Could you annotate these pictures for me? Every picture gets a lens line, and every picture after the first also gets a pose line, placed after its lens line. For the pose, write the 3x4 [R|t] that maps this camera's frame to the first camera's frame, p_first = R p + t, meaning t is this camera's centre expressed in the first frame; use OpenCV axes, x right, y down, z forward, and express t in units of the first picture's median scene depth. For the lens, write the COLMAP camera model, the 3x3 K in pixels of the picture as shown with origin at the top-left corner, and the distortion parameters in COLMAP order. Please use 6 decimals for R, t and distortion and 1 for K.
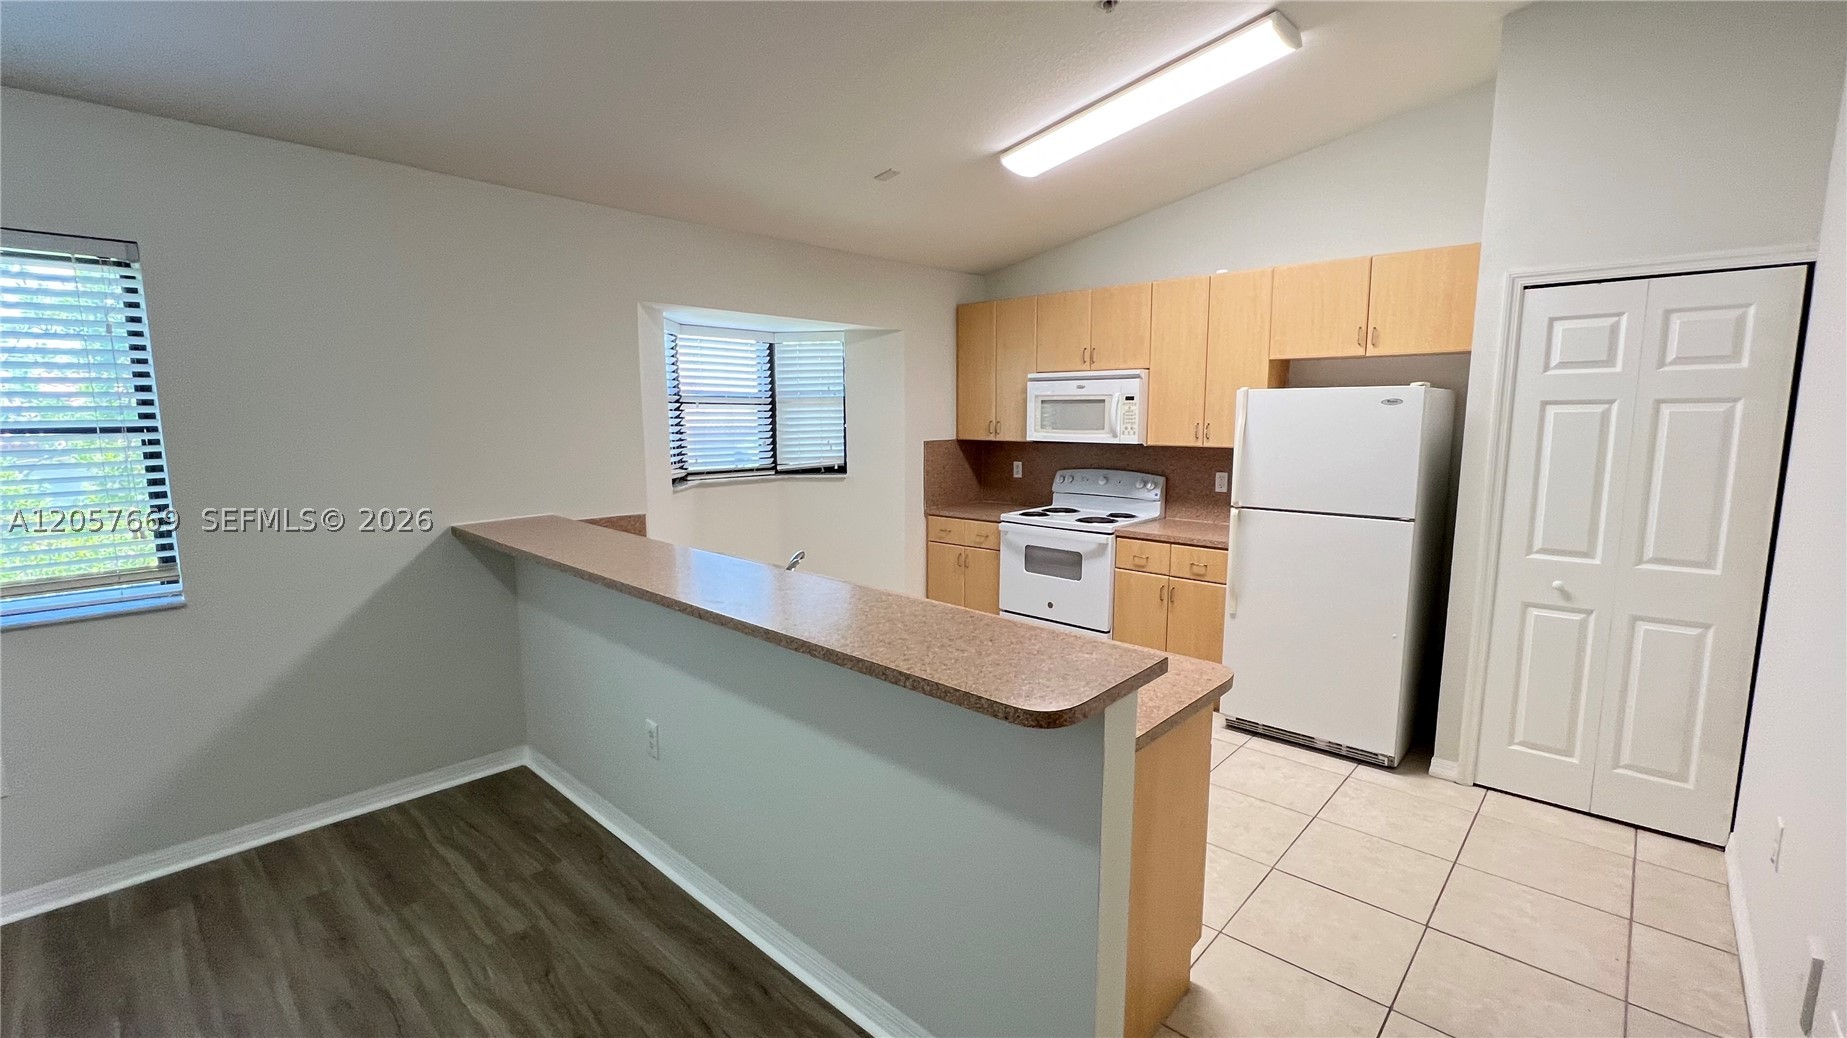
lens RADIAL K [[788.8, 0, 916.9], [0, 788.8, 517.5], [0, 0, 1]] dist [-0.001084, -0.000034]
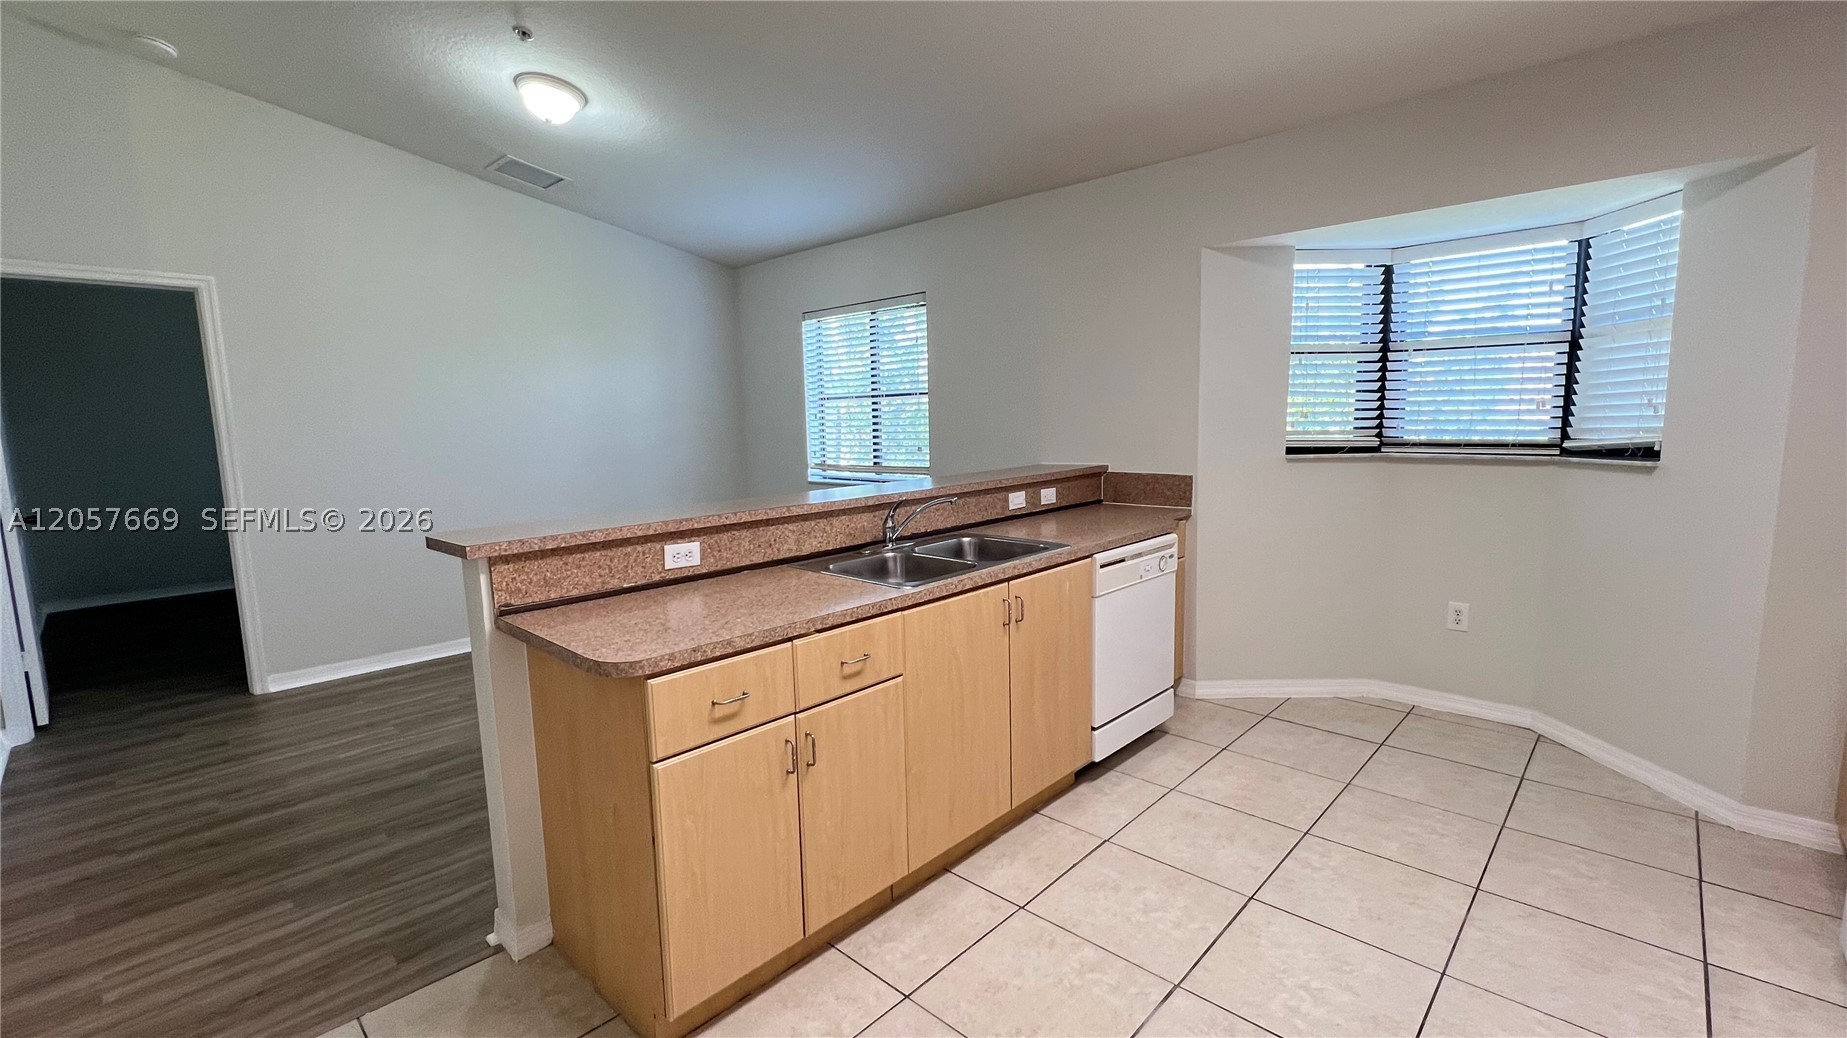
lens RADIAL K [[788.8, 0, 916.9], [0, 788.8, 517.5], [0, 0, 1]] dist [-0.001084, -0.000034]
pose [[-0.004773, 0.128320, -0.991721, 0.543902], [-0.113735, 0.985228, 0.128027, -0.031295], [0.993500, 0.113405, 0.009892, 0.545673]]
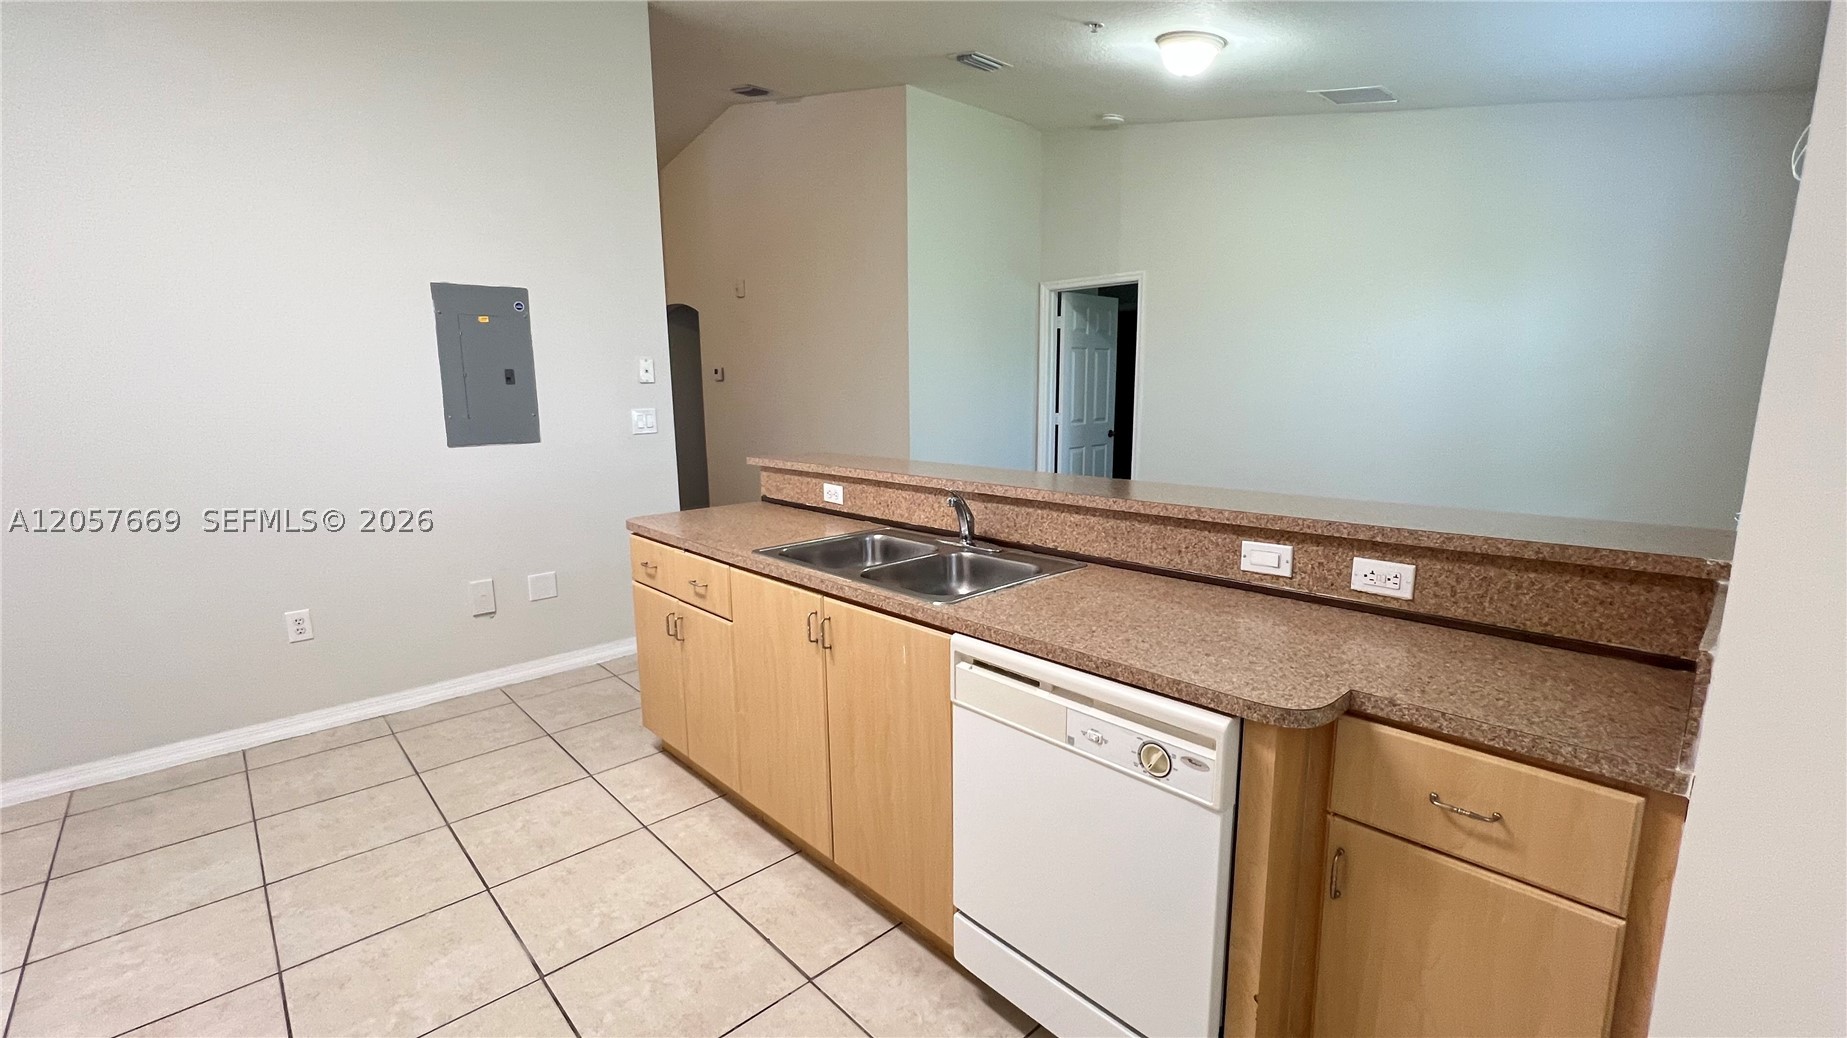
lens RADIAL K [[788.8, 0, 916.9], [0, 788.8, 517.5], [0, 0, 1]] dist [-0.001084, -0.000034]
pose [[-0.997362, -0.002352, 0.072557, -0.107452], [0.019679, 0.953292, 0.301408, -0.106697], [-0.069877, 0.302041, -0.950731, 1.055977]]
